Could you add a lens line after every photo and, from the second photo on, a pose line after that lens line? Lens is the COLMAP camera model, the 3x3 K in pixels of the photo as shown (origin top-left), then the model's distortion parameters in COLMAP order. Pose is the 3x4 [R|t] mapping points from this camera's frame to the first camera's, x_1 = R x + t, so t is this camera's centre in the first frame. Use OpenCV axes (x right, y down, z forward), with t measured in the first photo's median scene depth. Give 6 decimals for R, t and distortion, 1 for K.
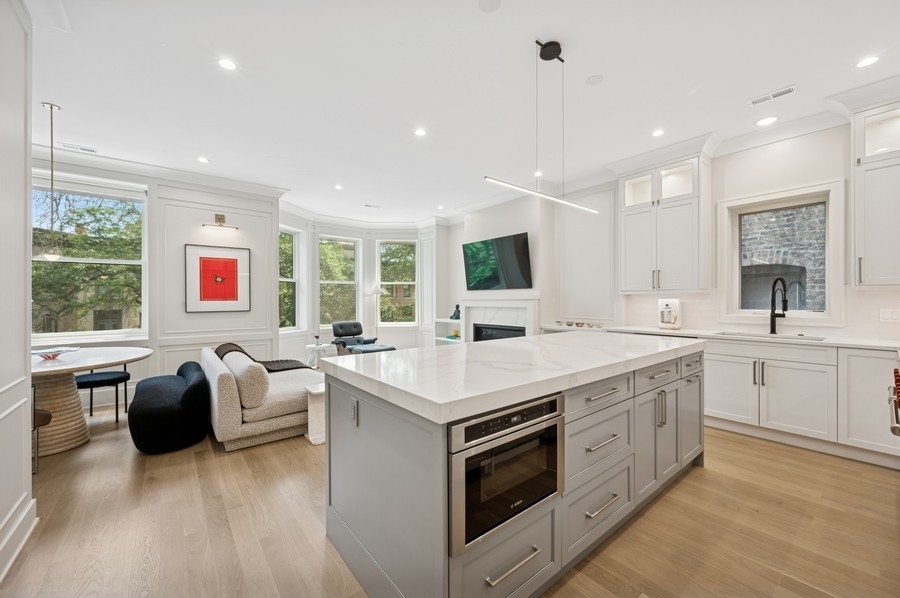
lens RADIAL K [[353.9, 0, 450.0], [0, 353.9, 299.0], [0, 0, 1]] dist [-0.000332, 0.000117]
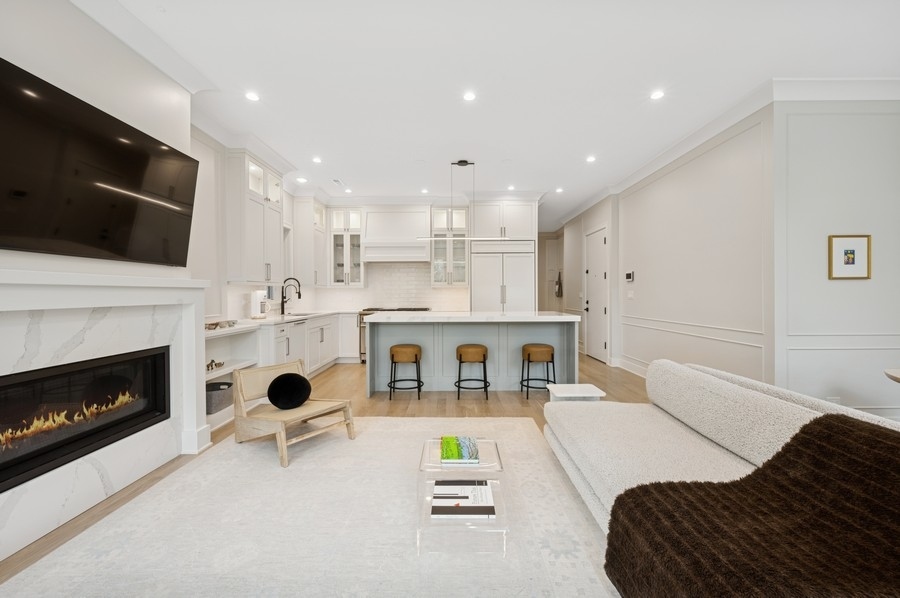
lens RADIAL K [[357.0, 0, 452.8], [0, 357.0, 296.2], [0, 0, 1]] dist [0.000972, -0.000220]
pose [[-0.783998, 0.002038, 0.620759, -0.509207], [0.005521, 0.999978, 0.003690, 0.016418], [-0.620738, 0.006320, -0.783992, 1.468910]]
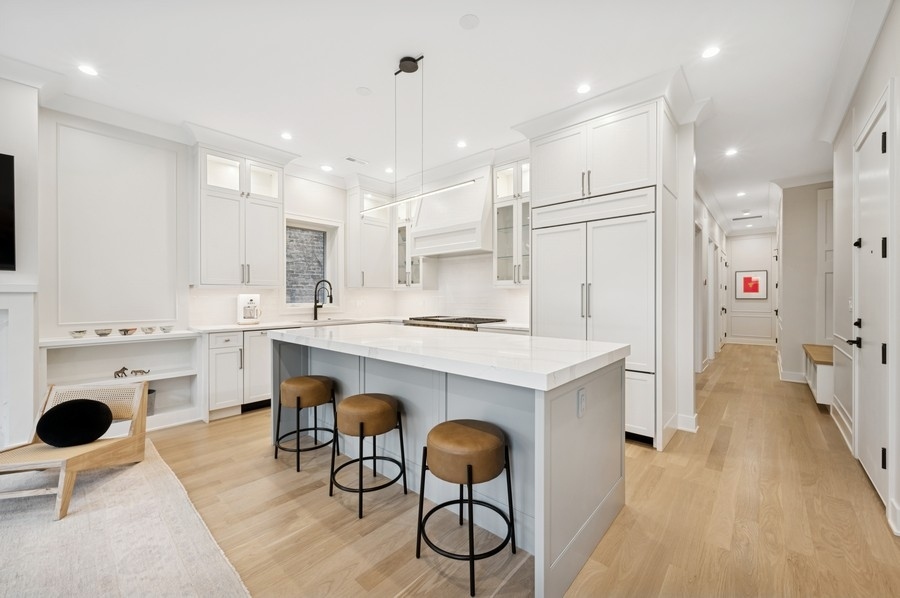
lens RADIAL K [[355.4, 0, 452.2], [0, 355.4, 297.9], [0, 0, 1]] dist [-0.001061, -0.000425]
pose [[-0.172670, -0.000234, 0.984980, -0.463379], [-0.000554, 1.000000, 0.000141, 0.009910], [-0.984980, -0.000522, -0.172670, 0.600180]]
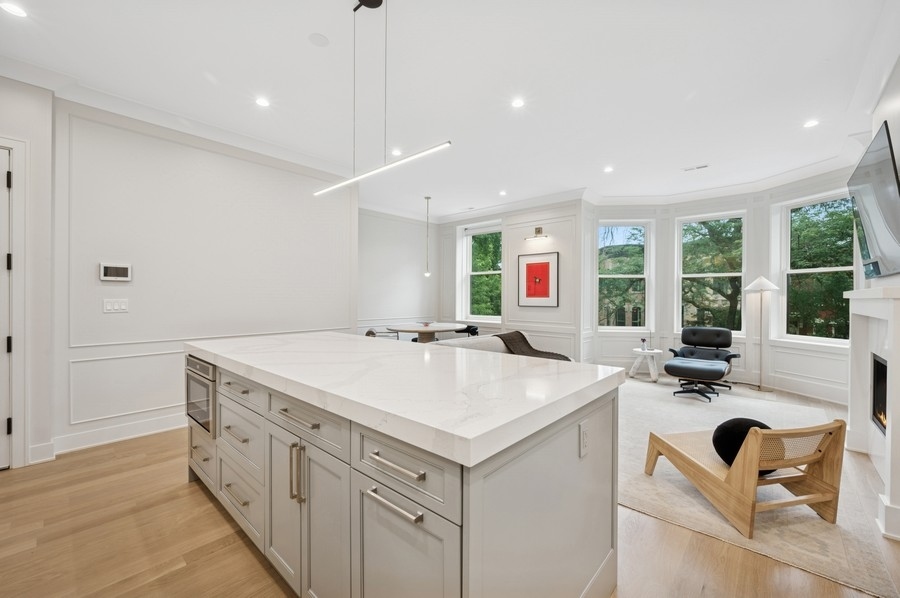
lens RADIAL K [[364.4, 0, 452.6], [0, 364.4, 297.1], [0, 0, 1]] dist [-0.000075, -0.000066]
pose [[0.163412, 0.004337, -0.986548, 0.655527], [-0.003336, 0.999987, 0.003844, -0.001344], [0.986552, 0.002663, 0.163424, 0.595991]]
